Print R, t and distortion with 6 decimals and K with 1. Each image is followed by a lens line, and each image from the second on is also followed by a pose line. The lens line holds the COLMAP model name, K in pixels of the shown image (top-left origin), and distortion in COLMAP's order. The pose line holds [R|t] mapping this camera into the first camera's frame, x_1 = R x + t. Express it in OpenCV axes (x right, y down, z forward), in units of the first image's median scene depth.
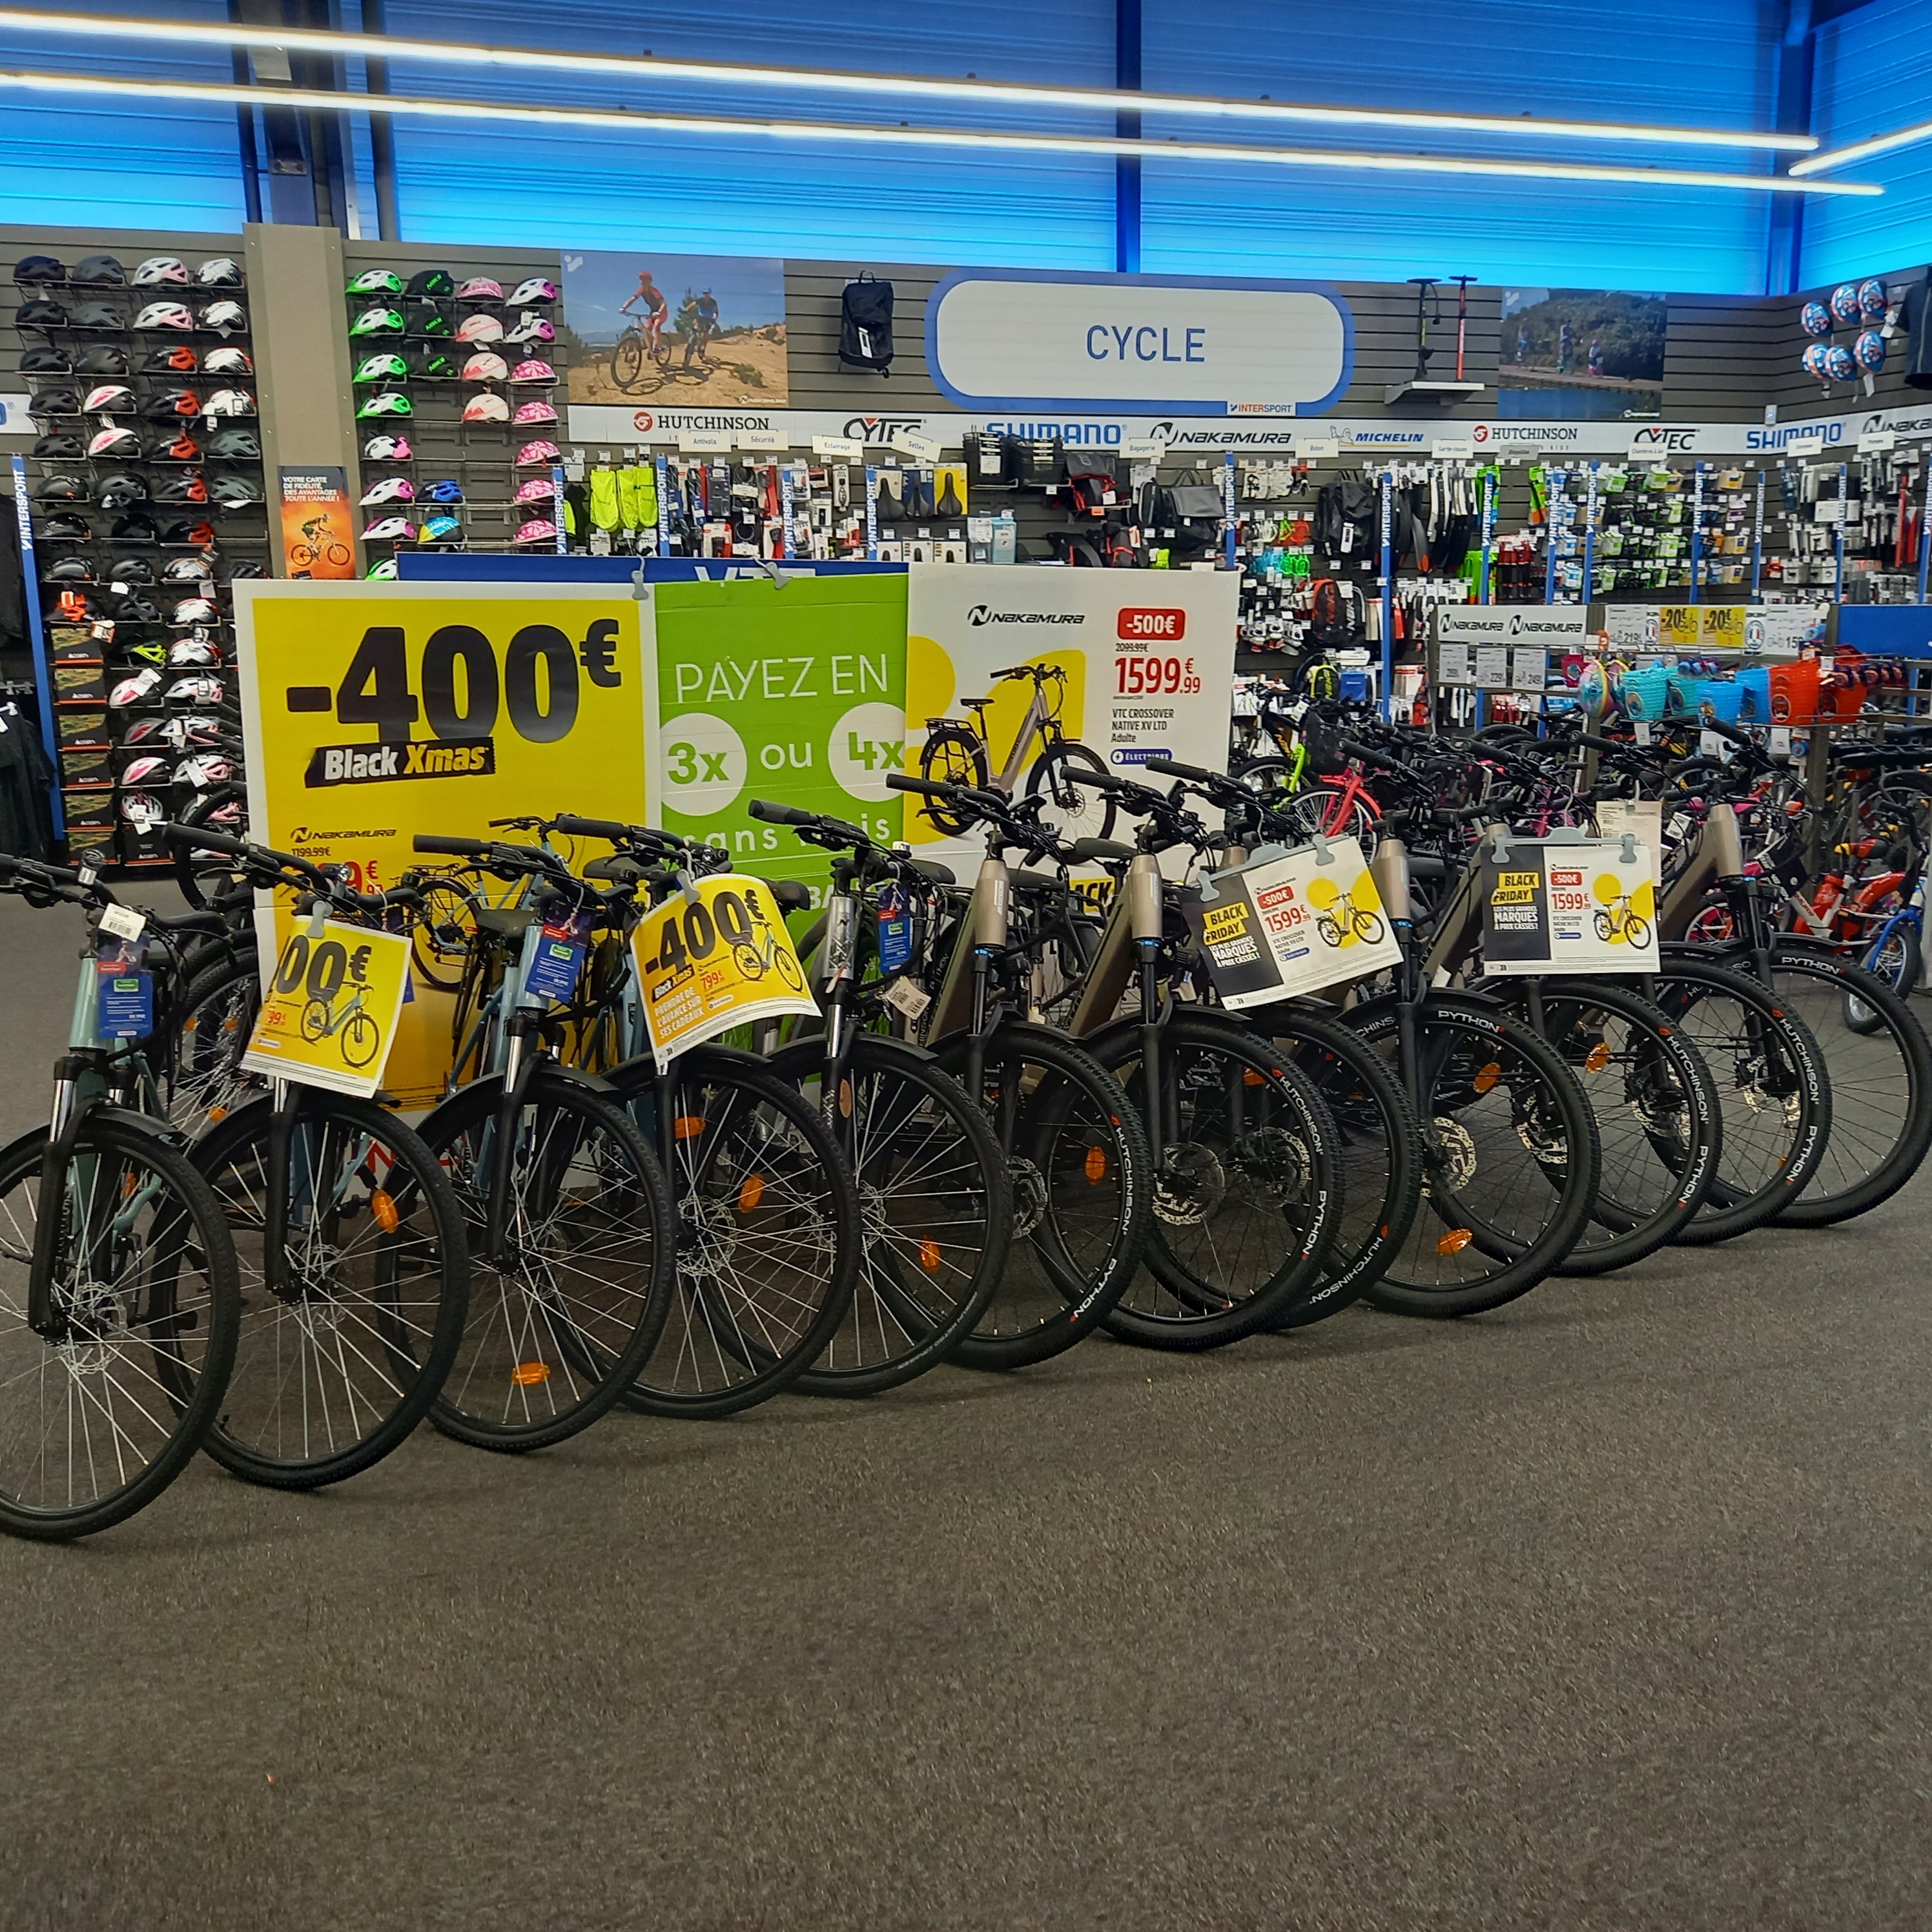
lens RADIAL K [[1738.7, 0, 966.0], [0, 1738.7, 966.0], [0, 0, 1]] dist [0.044242, -0.030651]
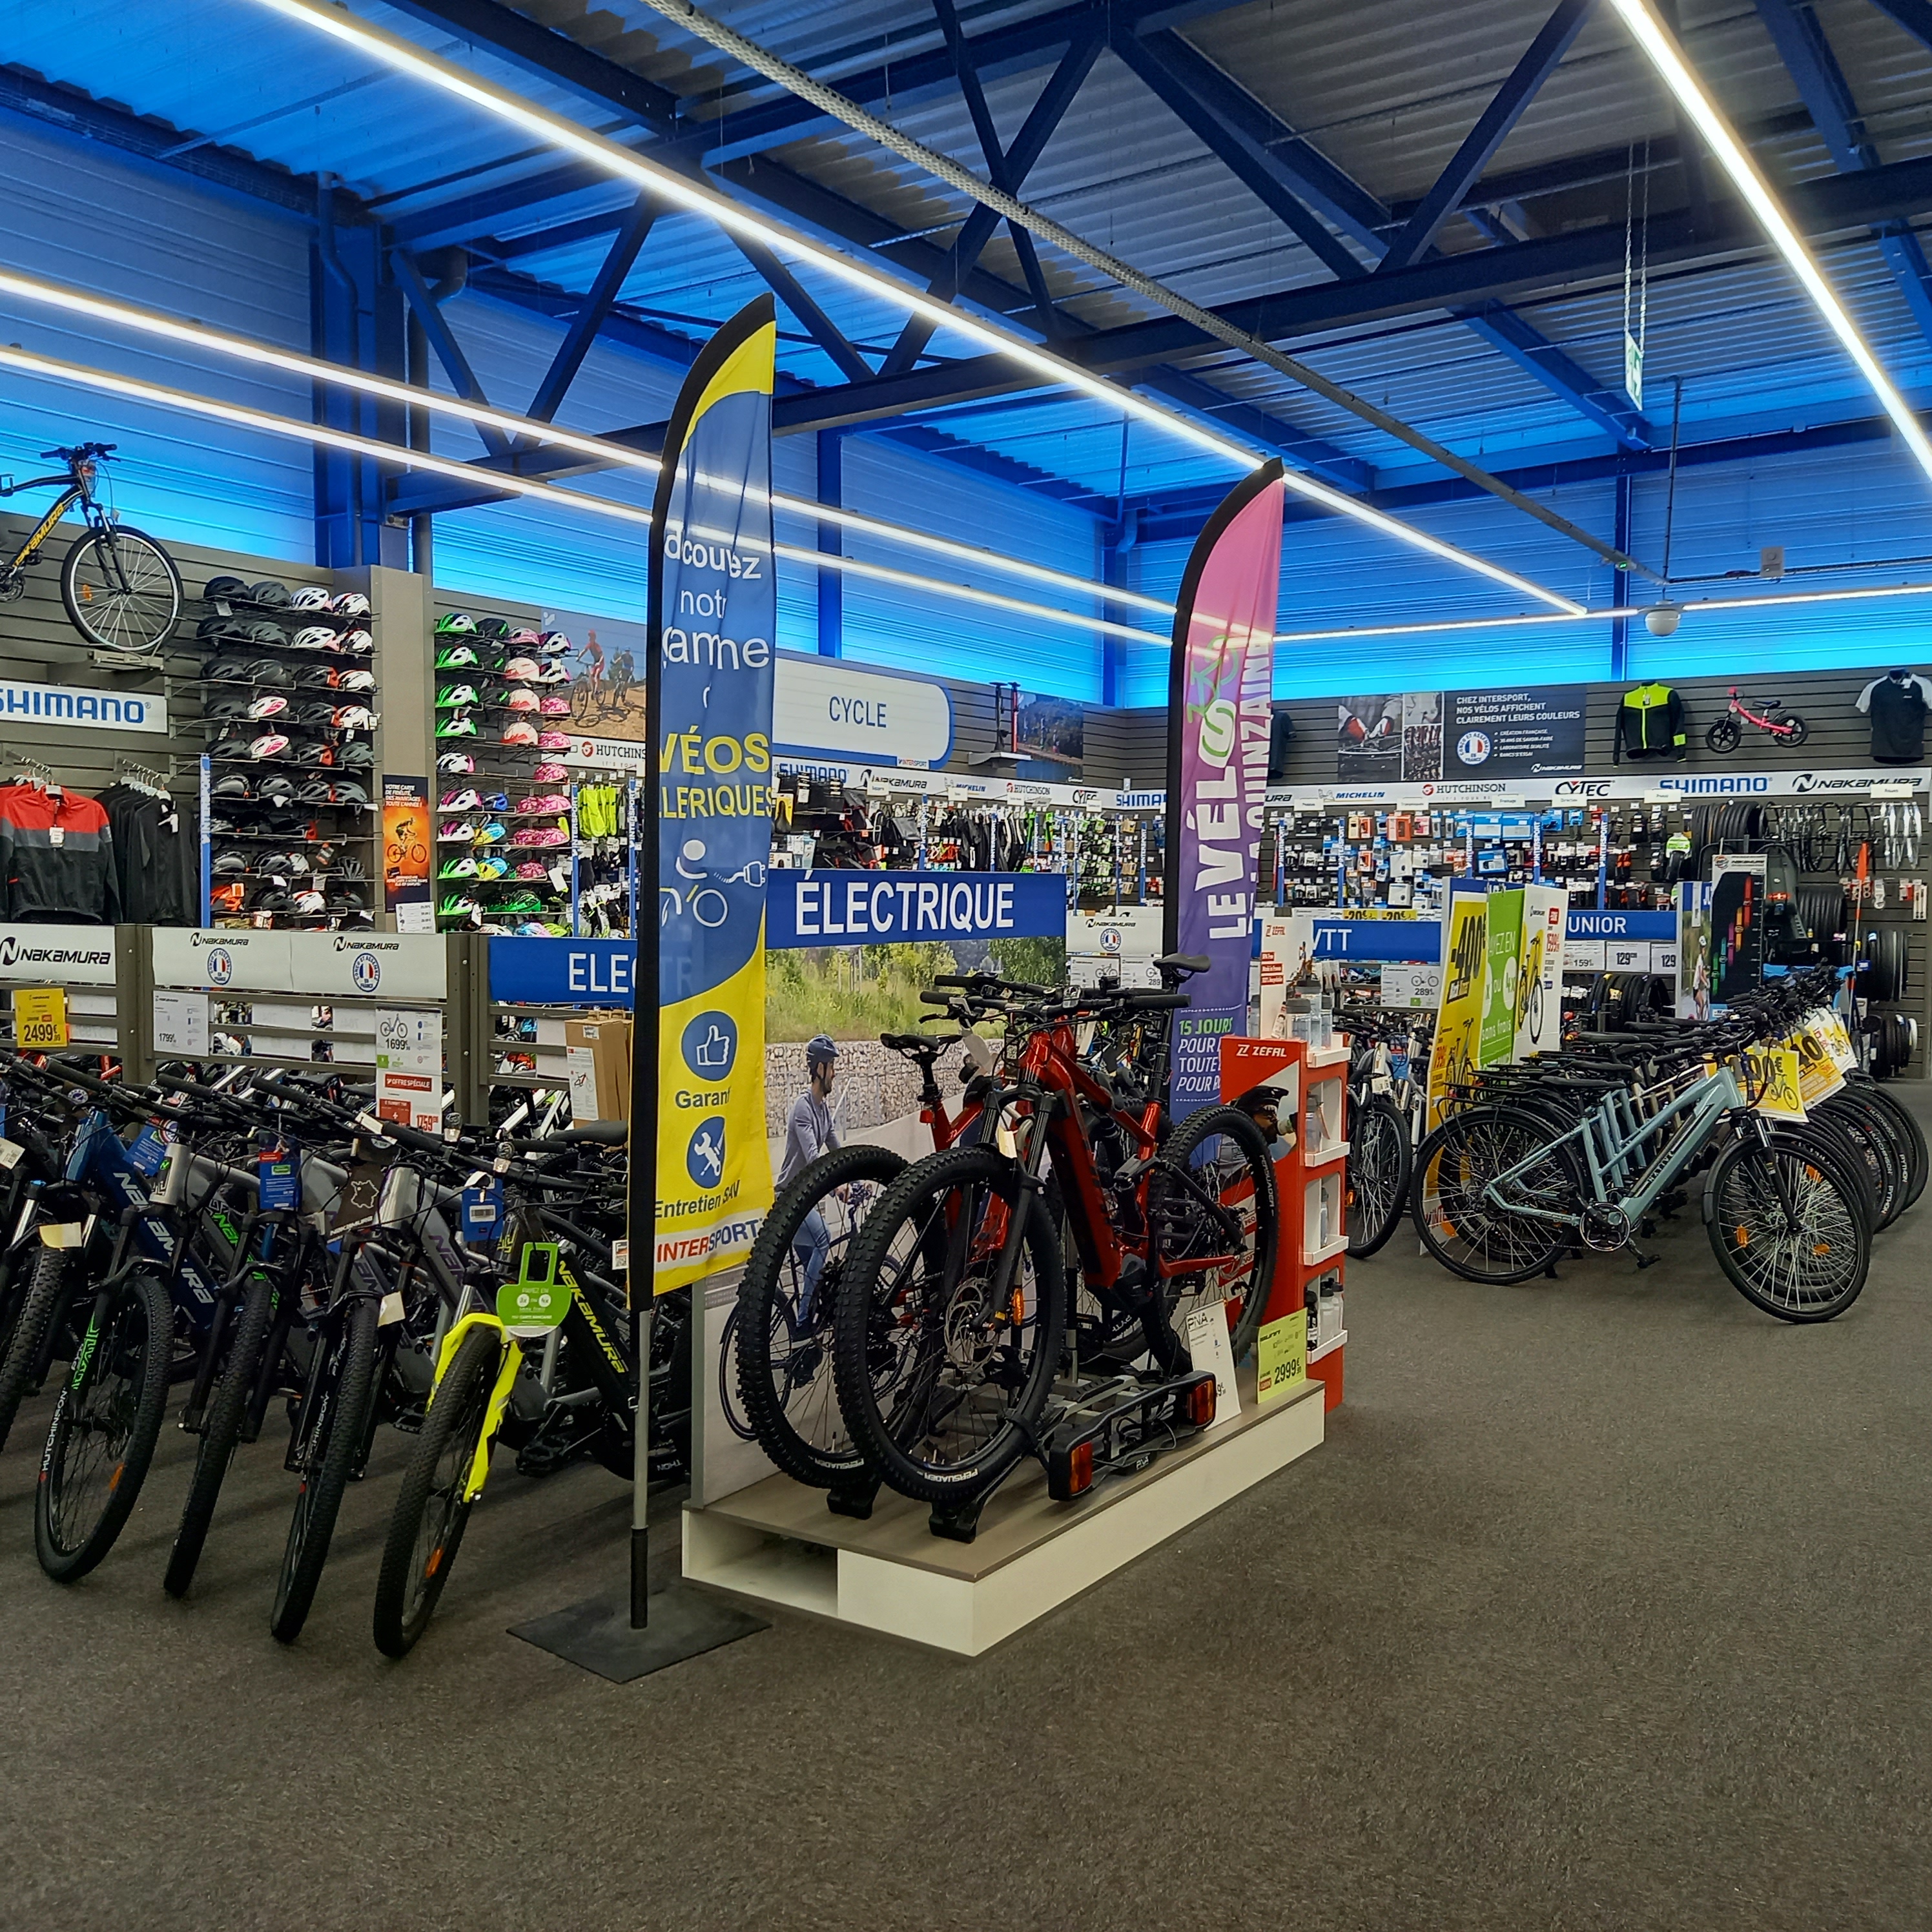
lens RADIAL K [[1831.4, 0, 966.0], [0, 1831.4, 966.0], [0, 0, 1]] dist [0.074946, -0.003385]
pose [[0.760686, -0.010652, 0.649033, -0.808579], [0.115693, 0.986081, -0.119412, 0.013900], [-0.638727, 0.165924, 0.751330, -0.081394]]
